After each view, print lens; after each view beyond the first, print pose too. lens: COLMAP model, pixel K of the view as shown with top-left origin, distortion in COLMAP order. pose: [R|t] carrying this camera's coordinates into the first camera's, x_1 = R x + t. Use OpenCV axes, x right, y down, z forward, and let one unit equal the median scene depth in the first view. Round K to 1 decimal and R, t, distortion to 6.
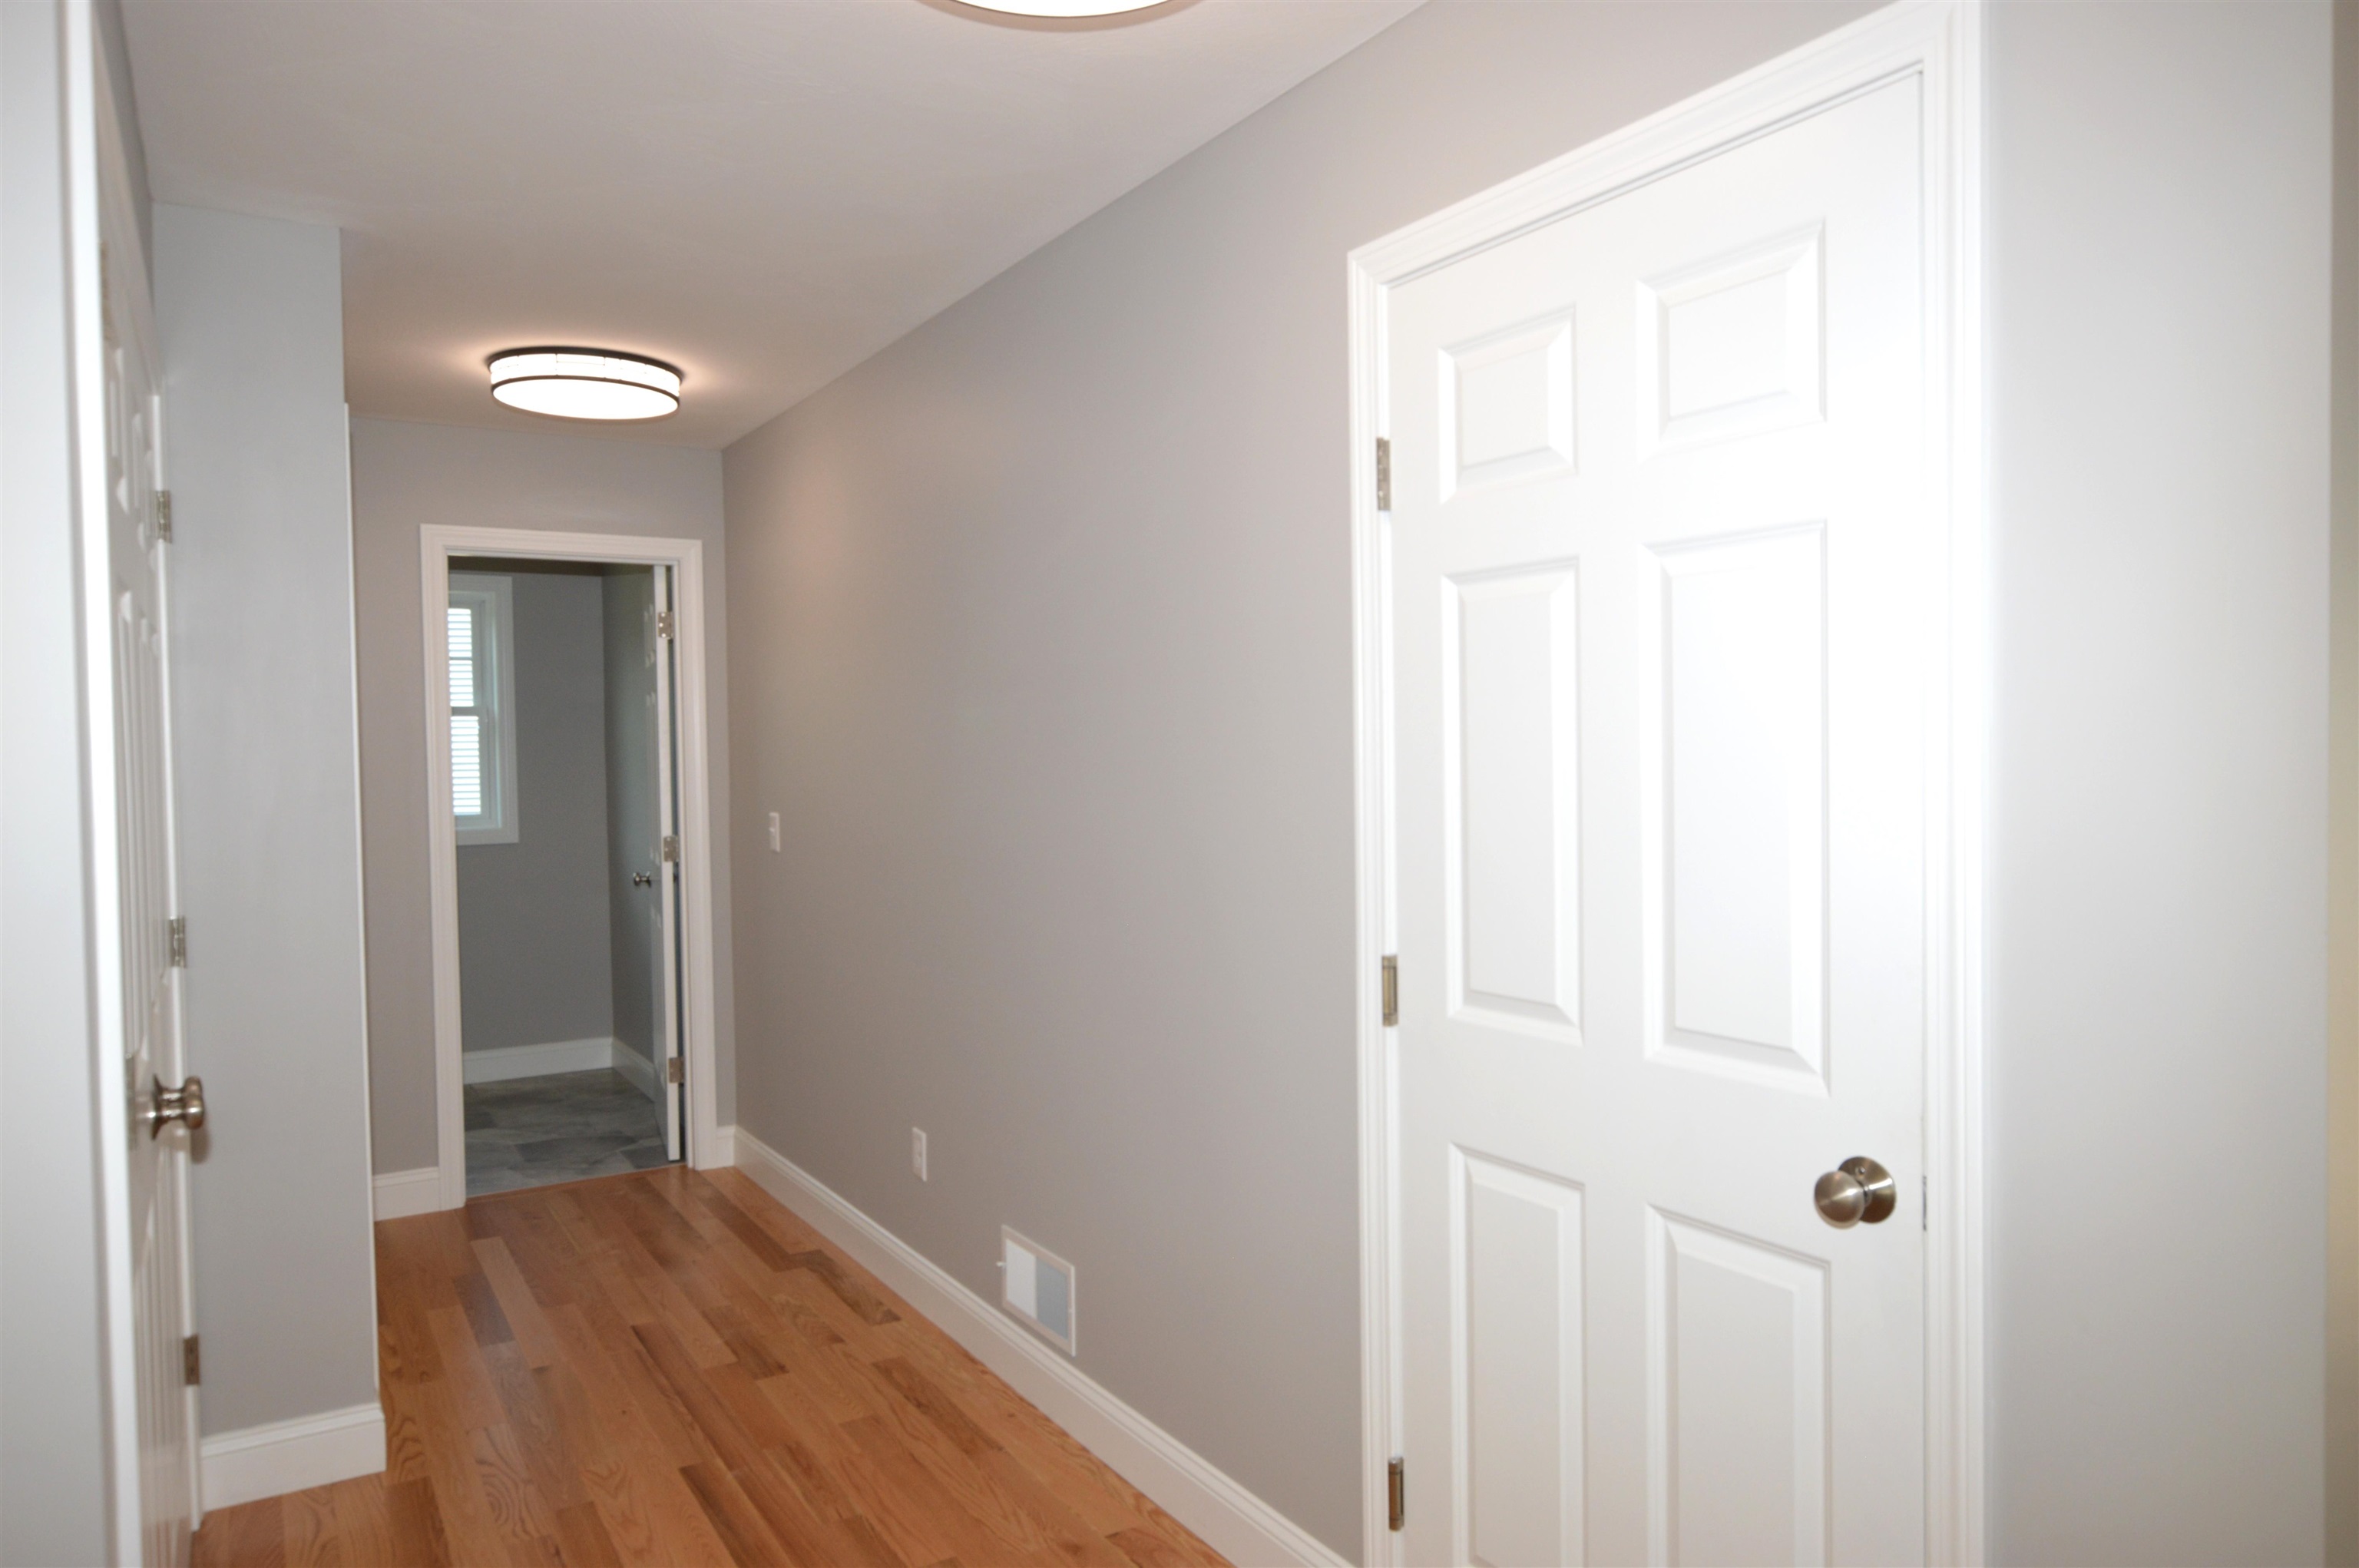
lens RADIAL K [[1525.2, 0, 1179.5], [0, 1525.2, 784.0], [0, 0, 1]] dist [-0.046585, 0.054331]
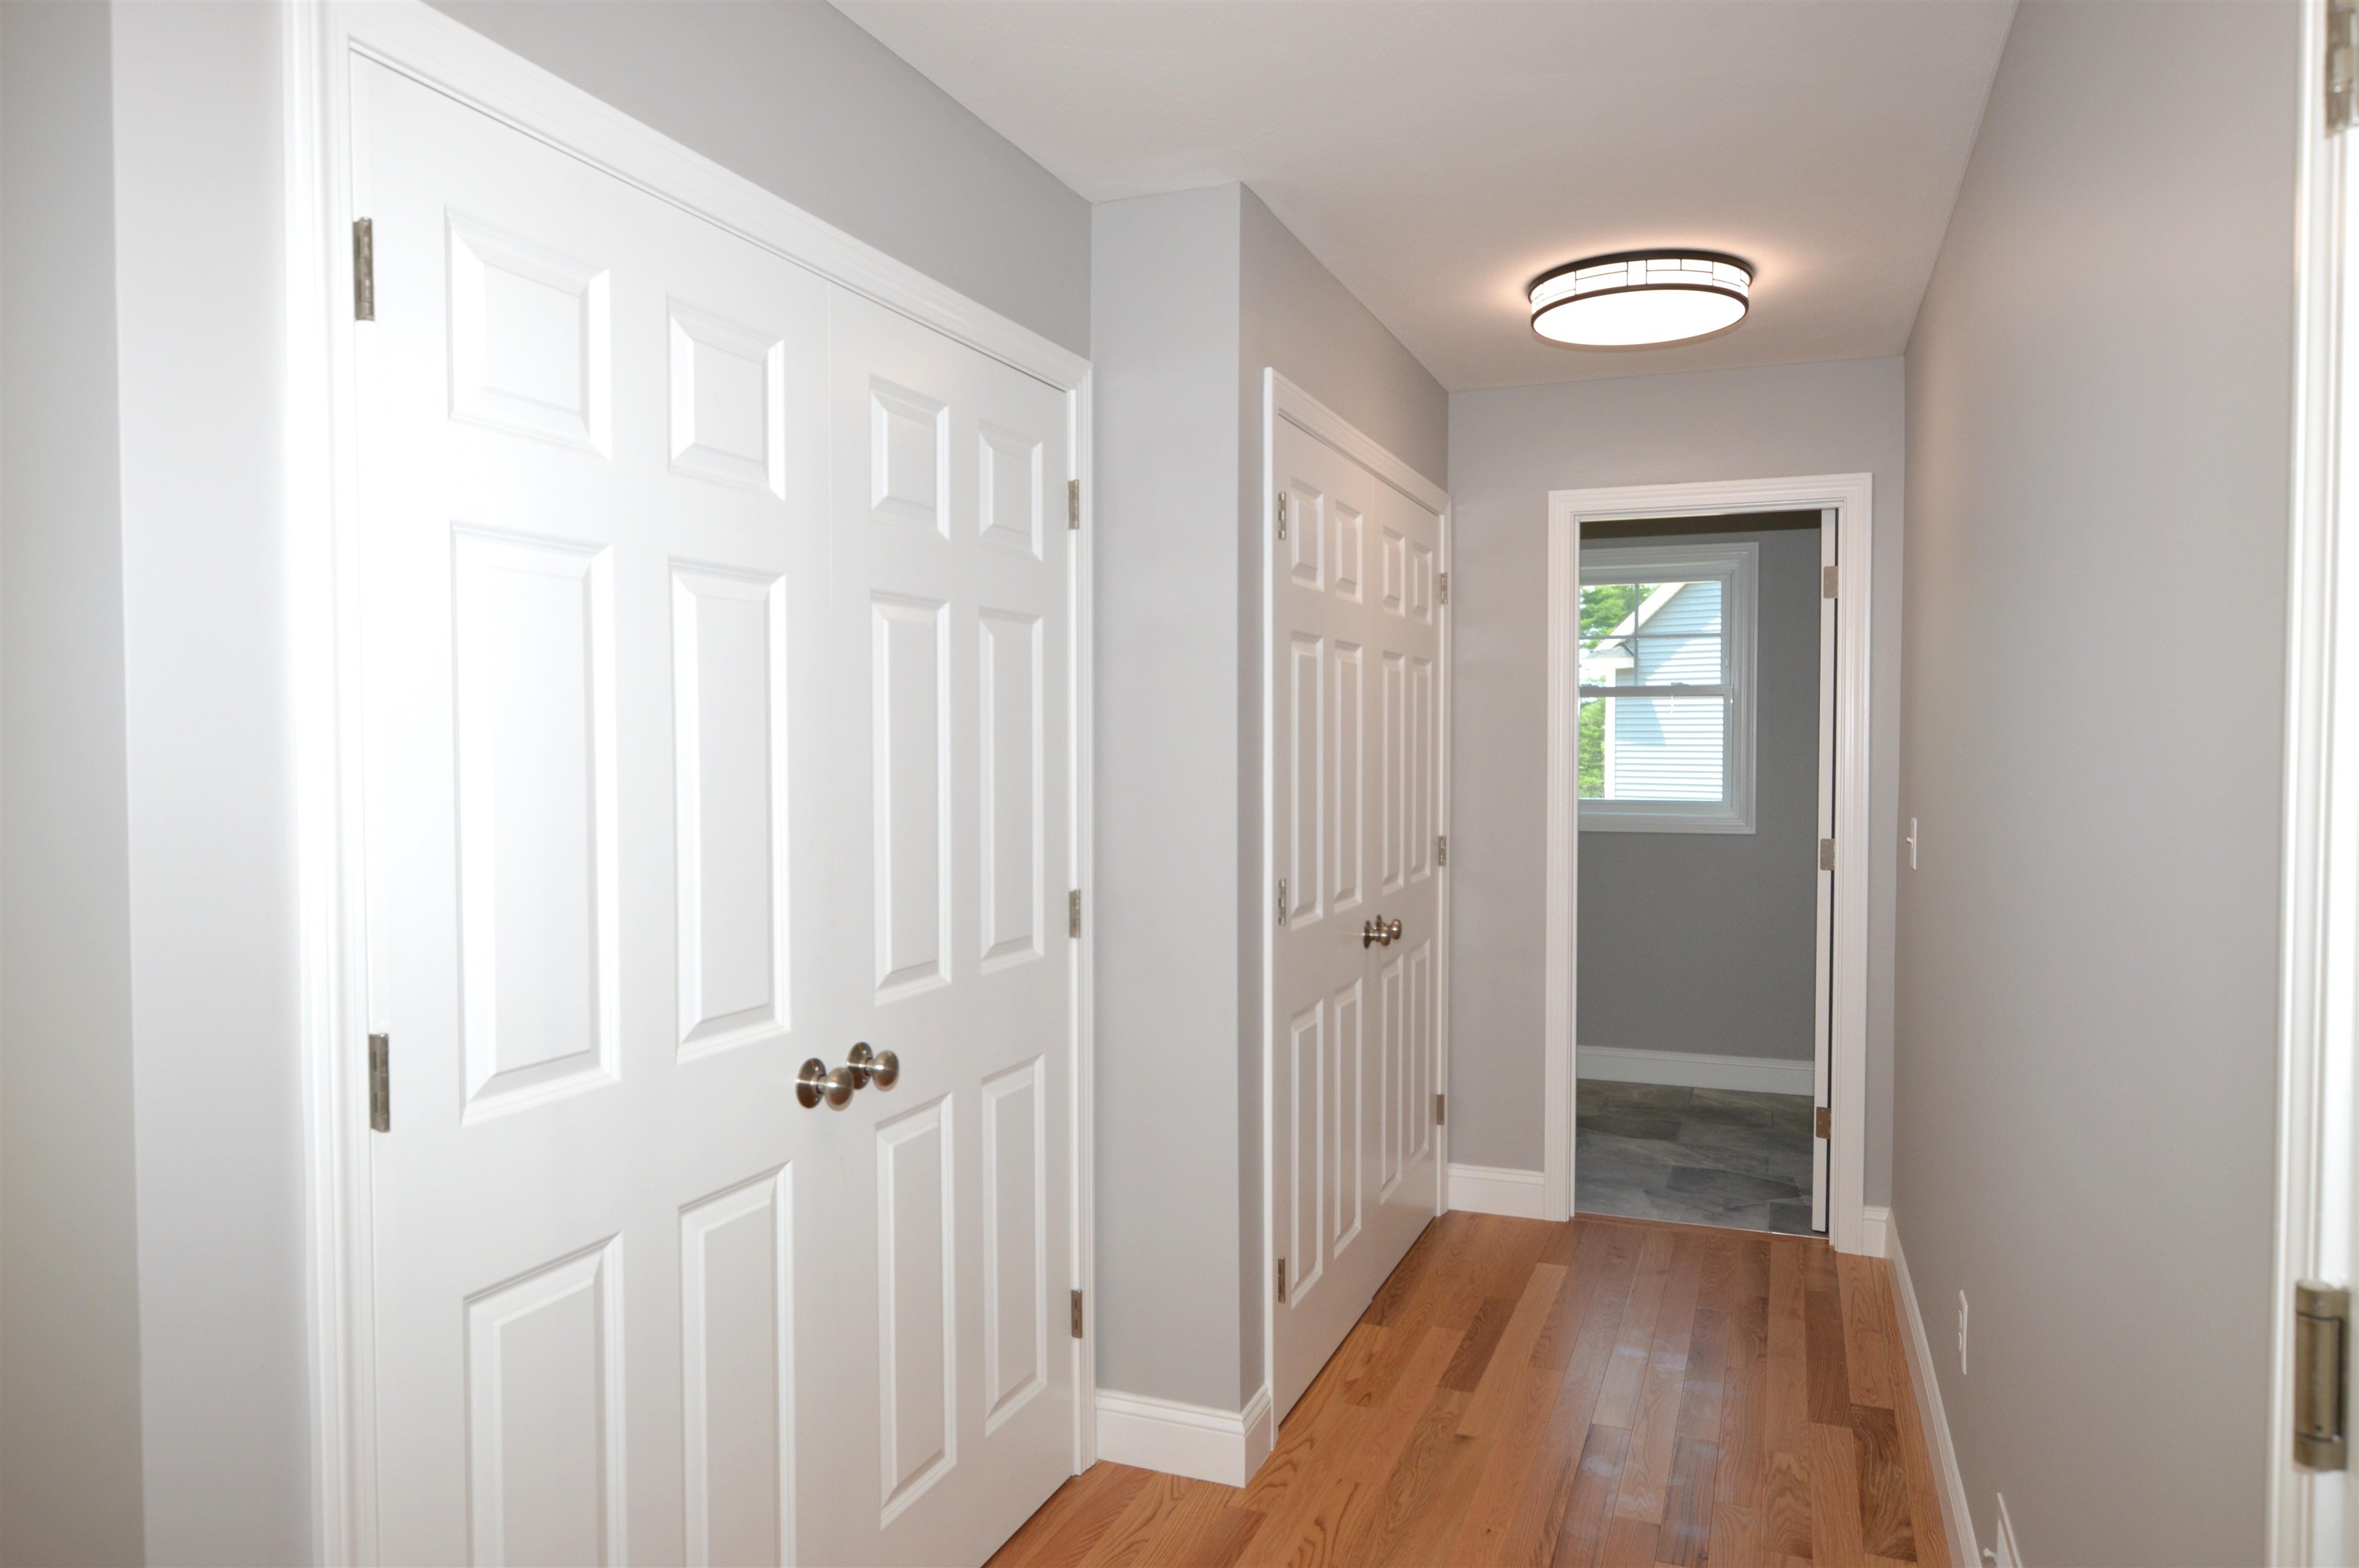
lens RADIAL K [[1525.2, 0, 1179.5], [0, 1525.2, 784.0], [0, 0, 1]] dist [-0.046585, 0.054331]
pose [[0.598909, 0.040939, -0.799770, 0.118714], [-0.033436, 0.999100, 0.026104, -0.005373], [0.800119, 0.011107, 0.599738, 0.249472]]
